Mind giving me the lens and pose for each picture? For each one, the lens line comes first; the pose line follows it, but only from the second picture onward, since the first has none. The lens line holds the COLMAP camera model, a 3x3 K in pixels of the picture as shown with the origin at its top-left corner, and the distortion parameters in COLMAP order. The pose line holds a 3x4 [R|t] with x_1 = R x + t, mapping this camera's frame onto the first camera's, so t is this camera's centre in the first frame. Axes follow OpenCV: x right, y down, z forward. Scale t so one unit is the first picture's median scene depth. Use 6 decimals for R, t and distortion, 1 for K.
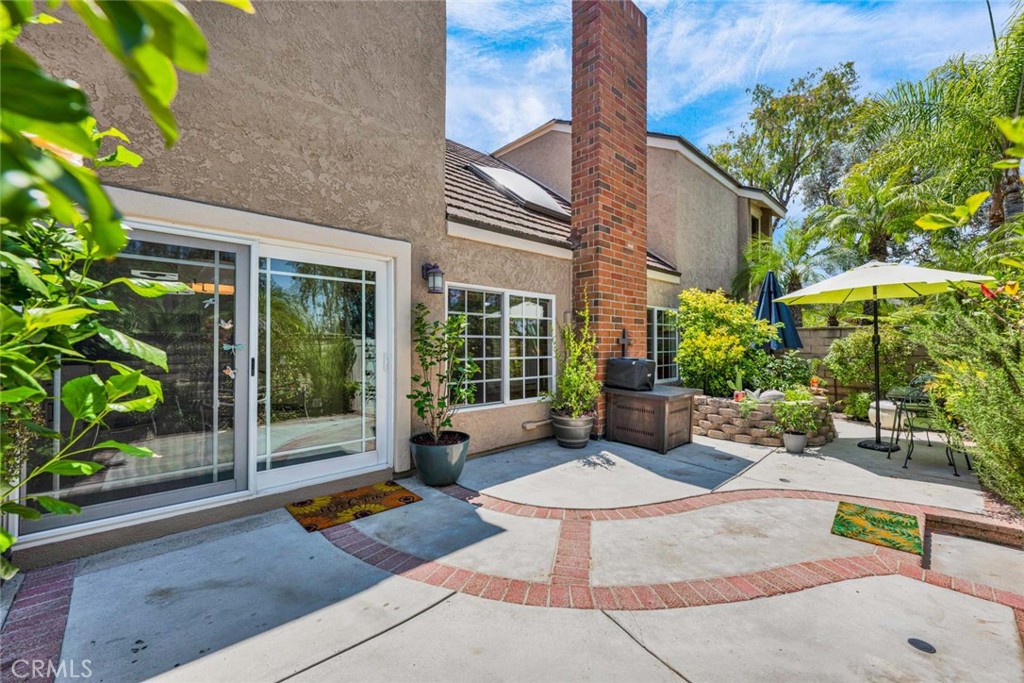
lens RADIAL K [[411.7, 0, 515.5], [0, 411.7, 344.4], [0, 0, 1]] dist [-0.010577, 0.000100]
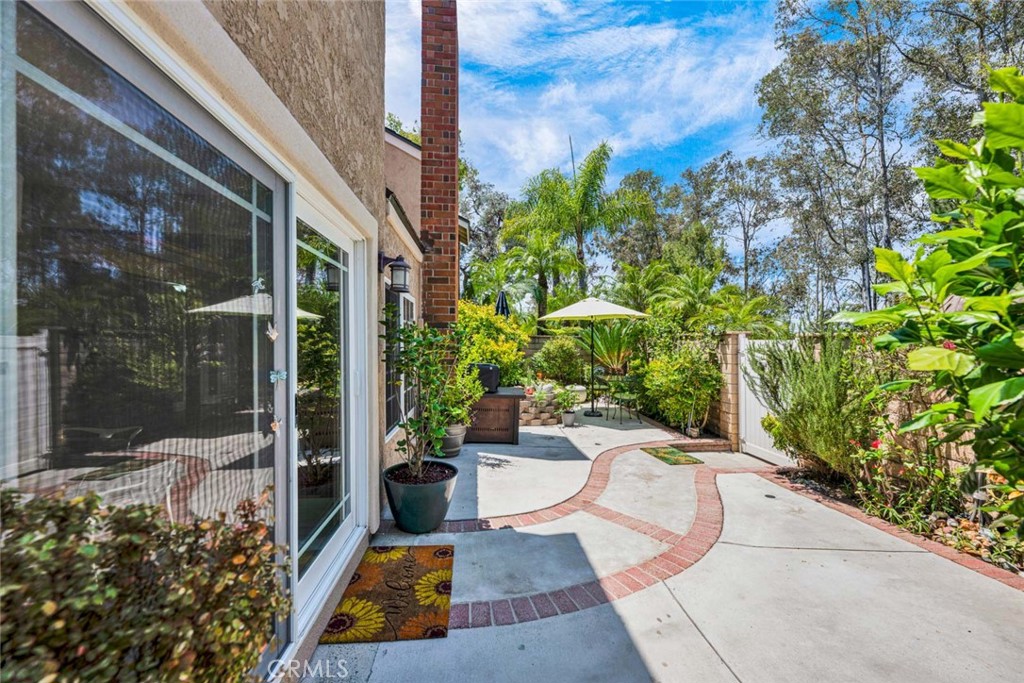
lens RADIAL K [[411.7, 0, 517.2], [0, 411.7, 341.9], [0, 0, 1]] dist [-0.010577, 0.000100]
pose [[0.610185, 0.004643, 0.792245, -0.833878], [-0.002154, 0.999989, -0.004201, -0.031100], [-0.792256, 0.000857, 0.610189, 0.411495]]
